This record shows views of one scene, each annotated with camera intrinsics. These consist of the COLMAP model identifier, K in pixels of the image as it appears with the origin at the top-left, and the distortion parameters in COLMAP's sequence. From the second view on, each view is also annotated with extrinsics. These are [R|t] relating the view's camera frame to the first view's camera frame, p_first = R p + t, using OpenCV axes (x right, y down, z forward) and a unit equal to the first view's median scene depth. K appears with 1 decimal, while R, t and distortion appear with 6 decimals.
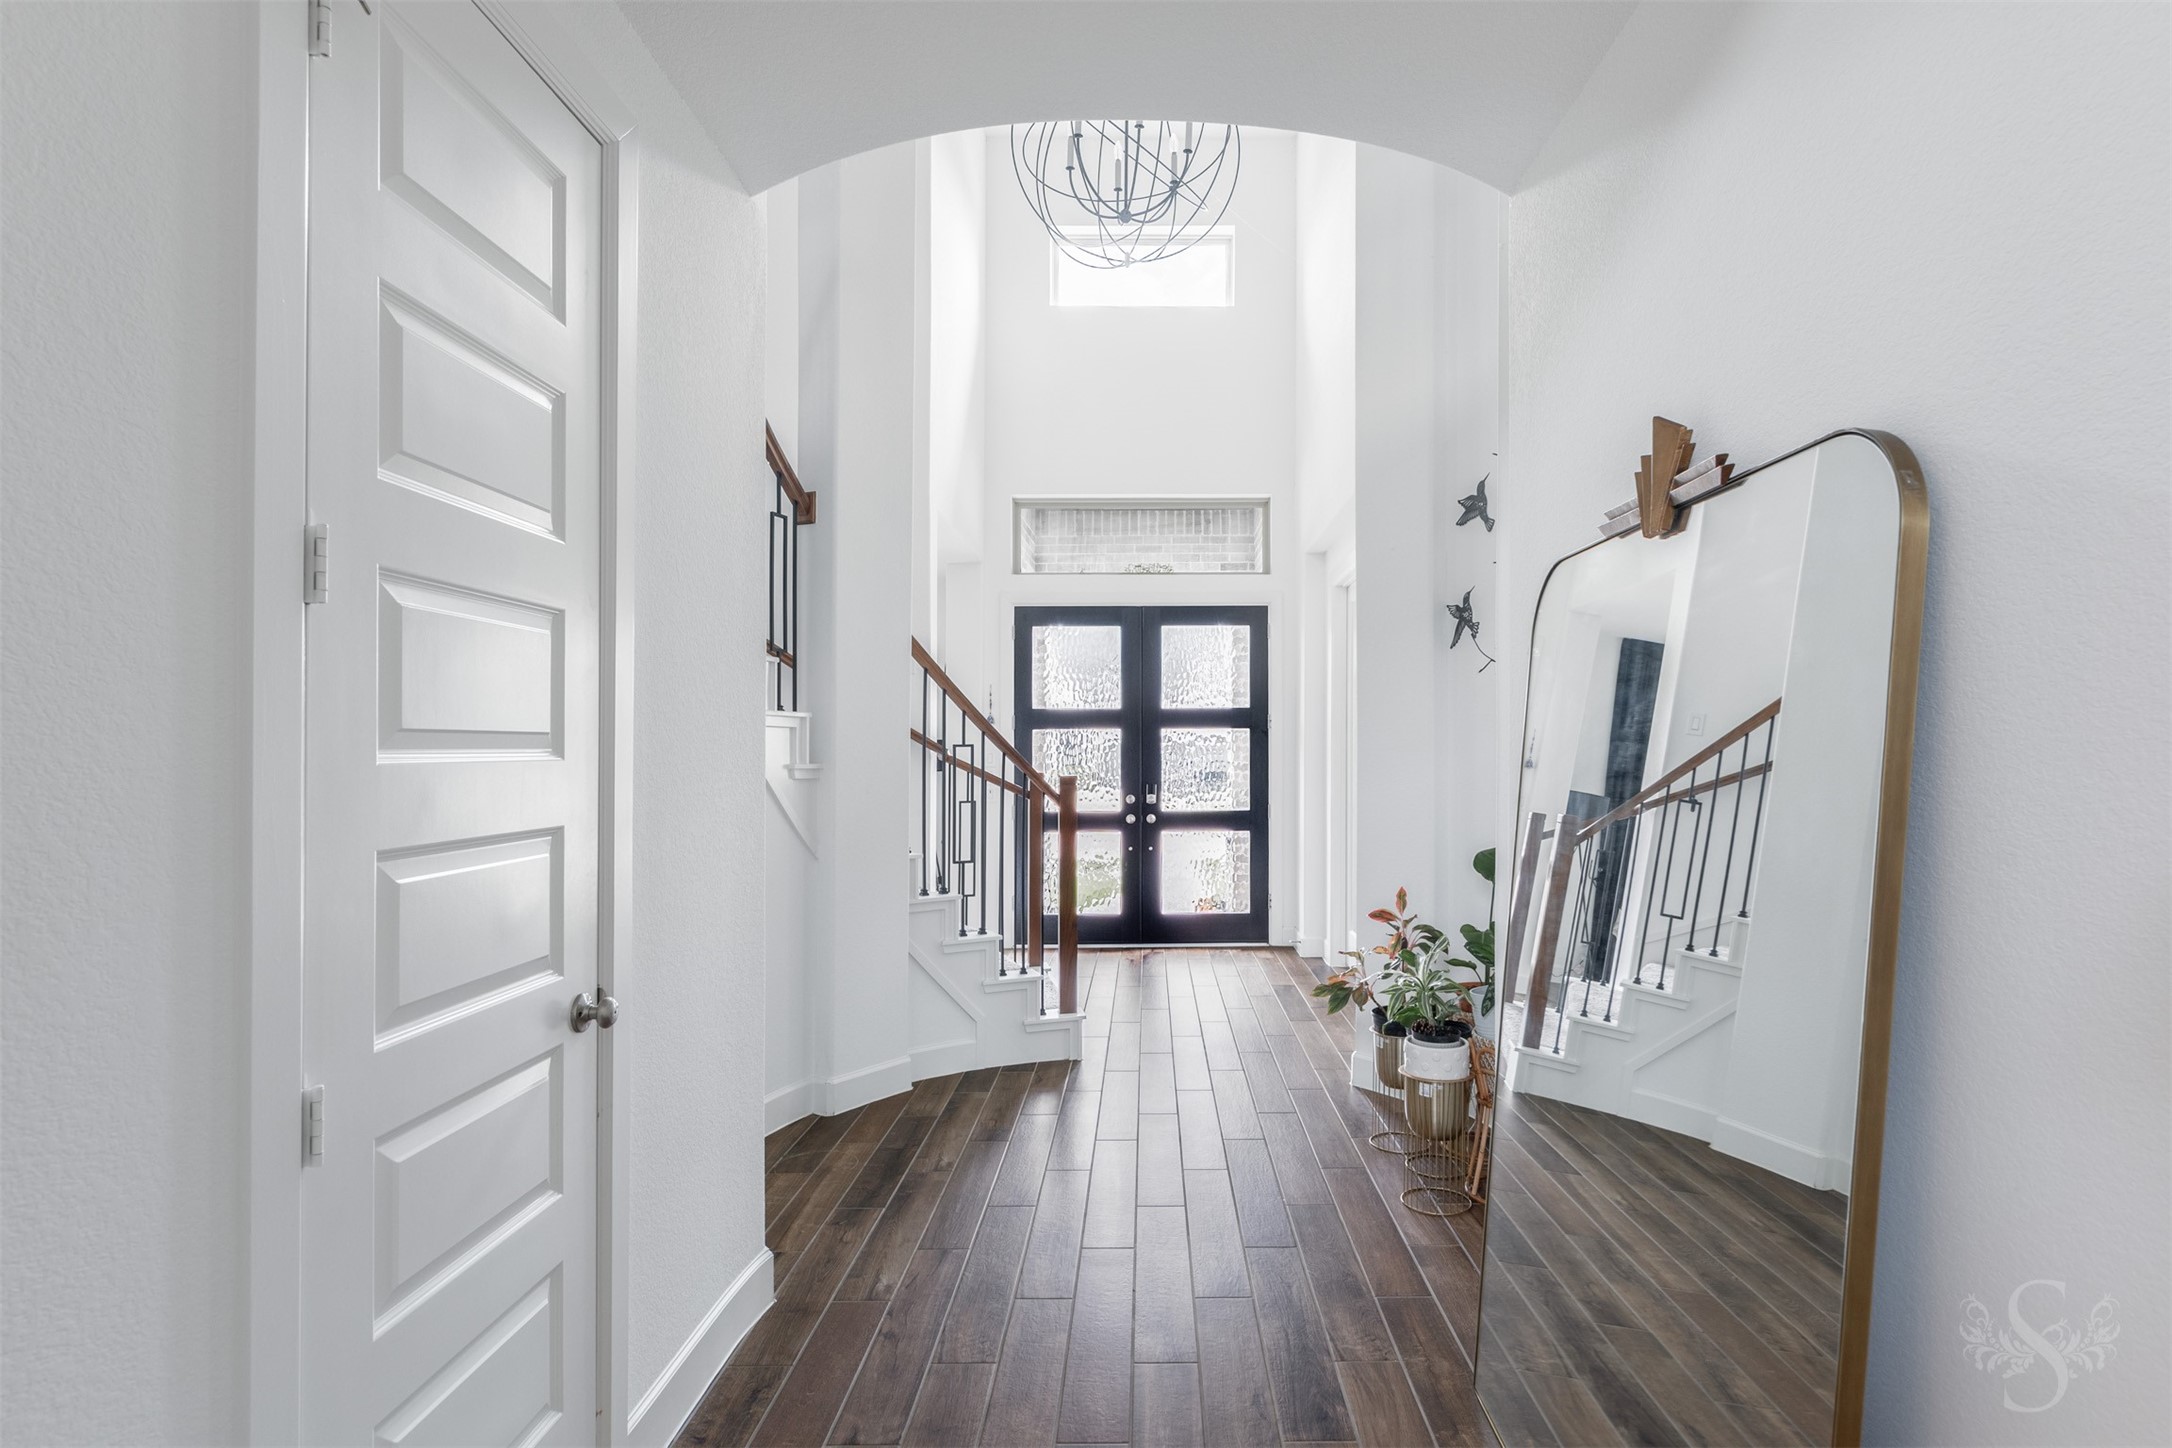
lens RADIAL K [[1048.9, 0, 1086.0], [0, 1048.9, 724.0], [0, 0, 1]] dist [-0.001109, -0.000069]
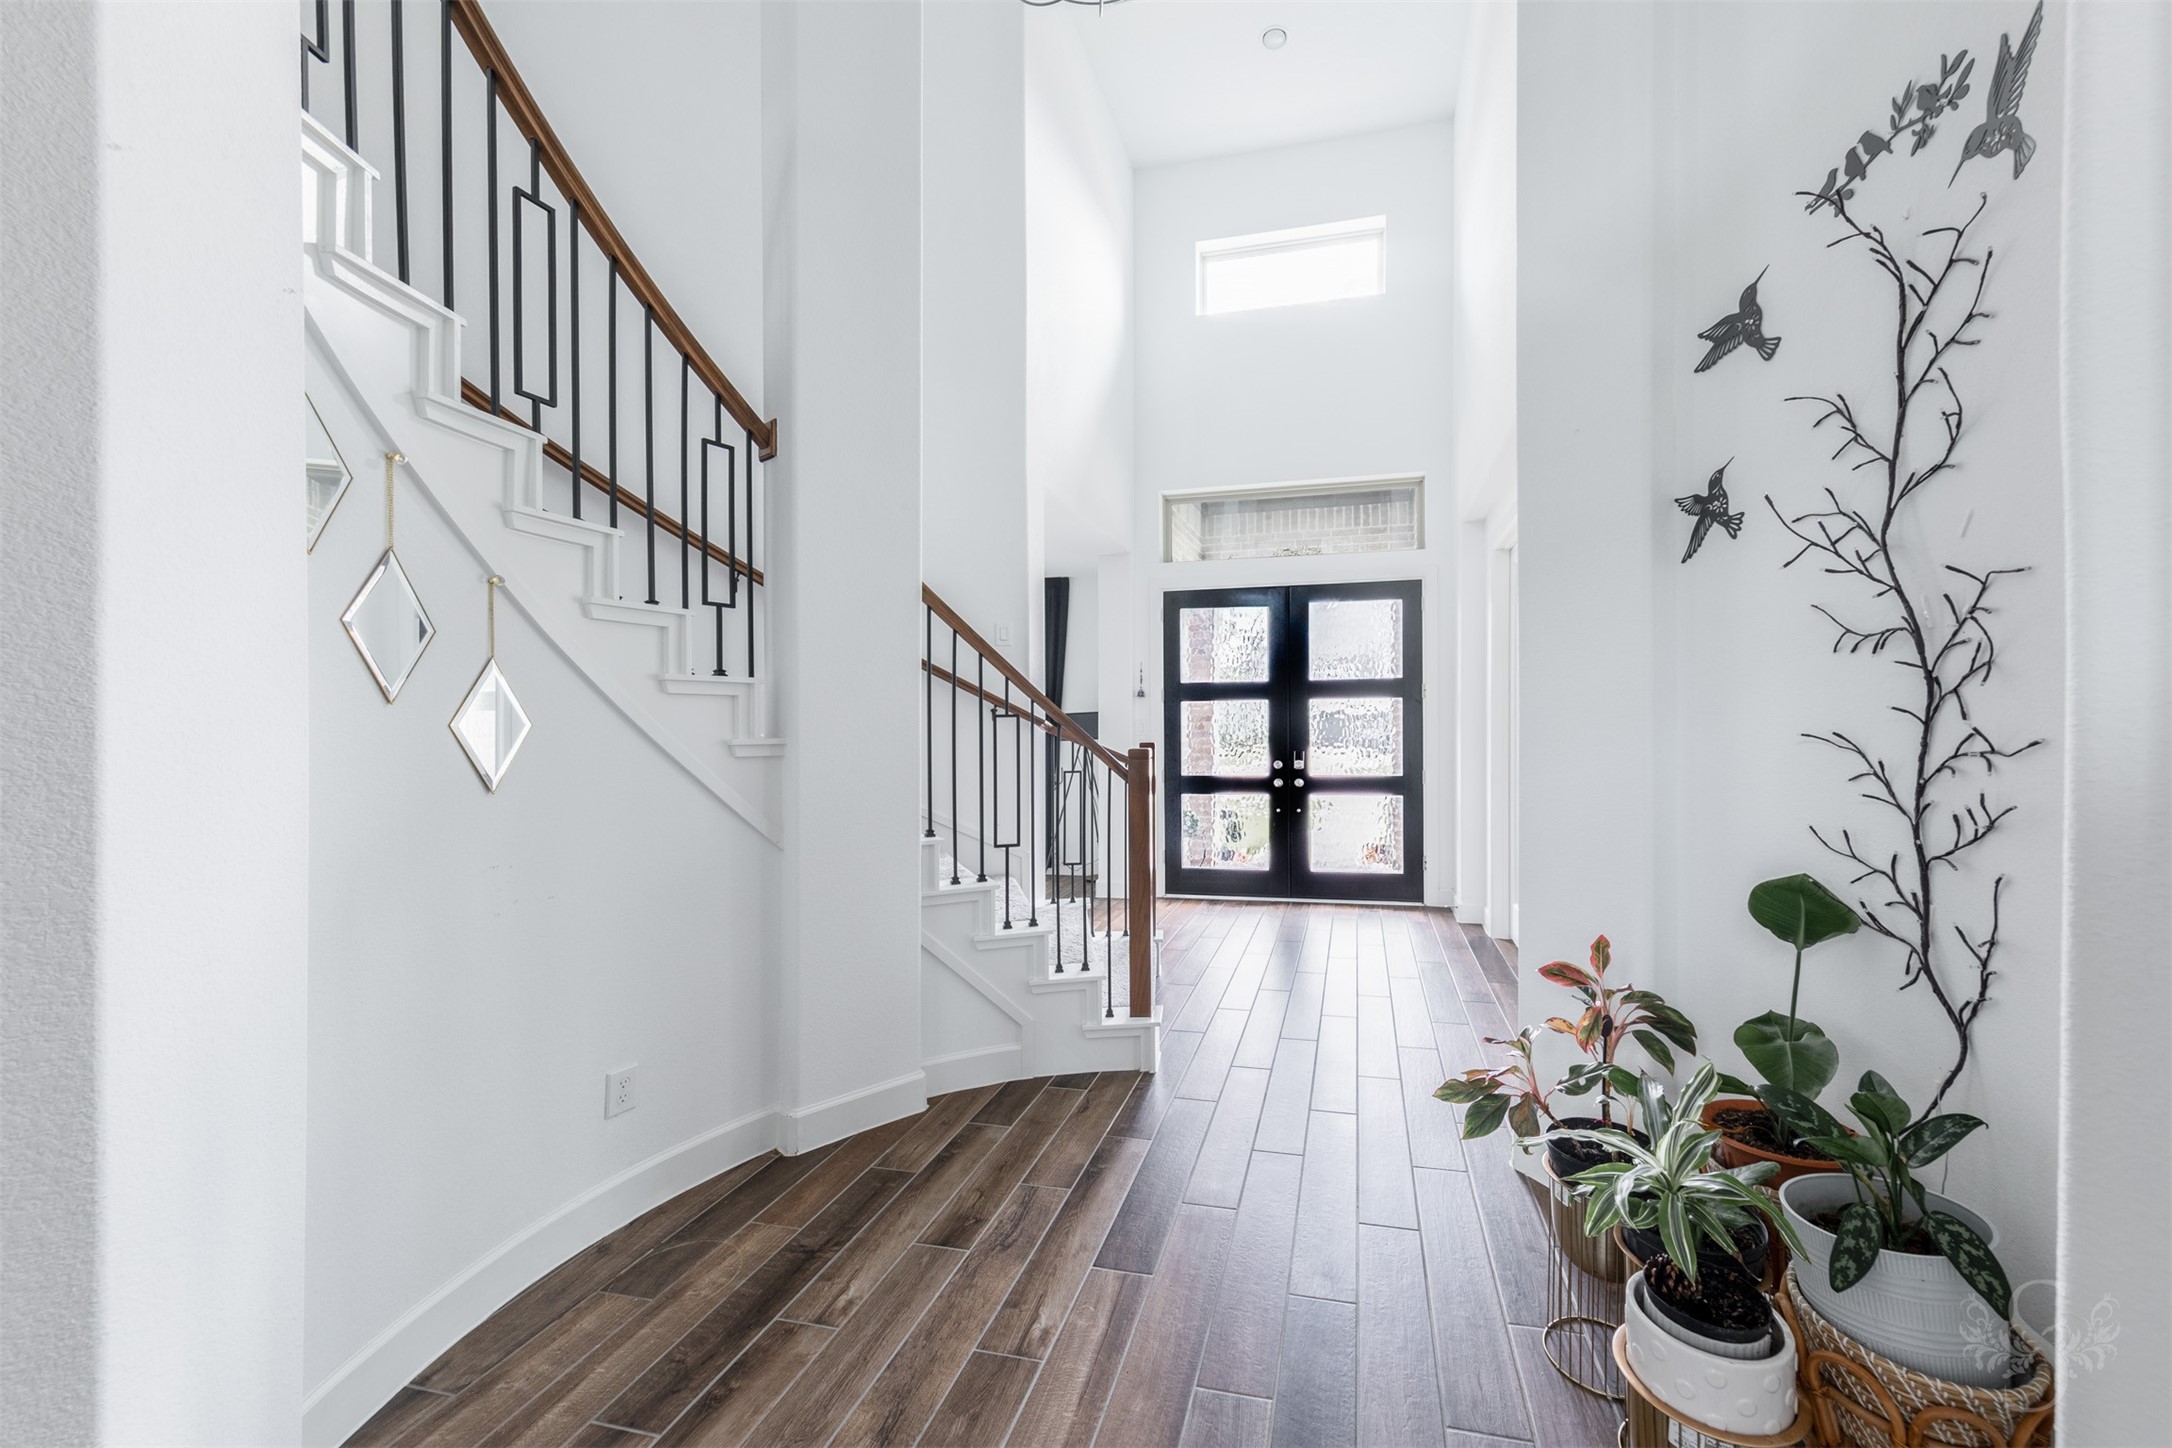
lens RADIAL K [[642.7, 0, 1093.4], [0, 642.7, 720.3], [0, 0, 1]] dist [0.000892, 0.000025]
pose [[0.943408, -0.007796, -0.331542, 0.084837], [0.016022, 0.999628, 0.022087, 0.008457], [0.331247, -0.026149, 0.943182, 0.320020]]
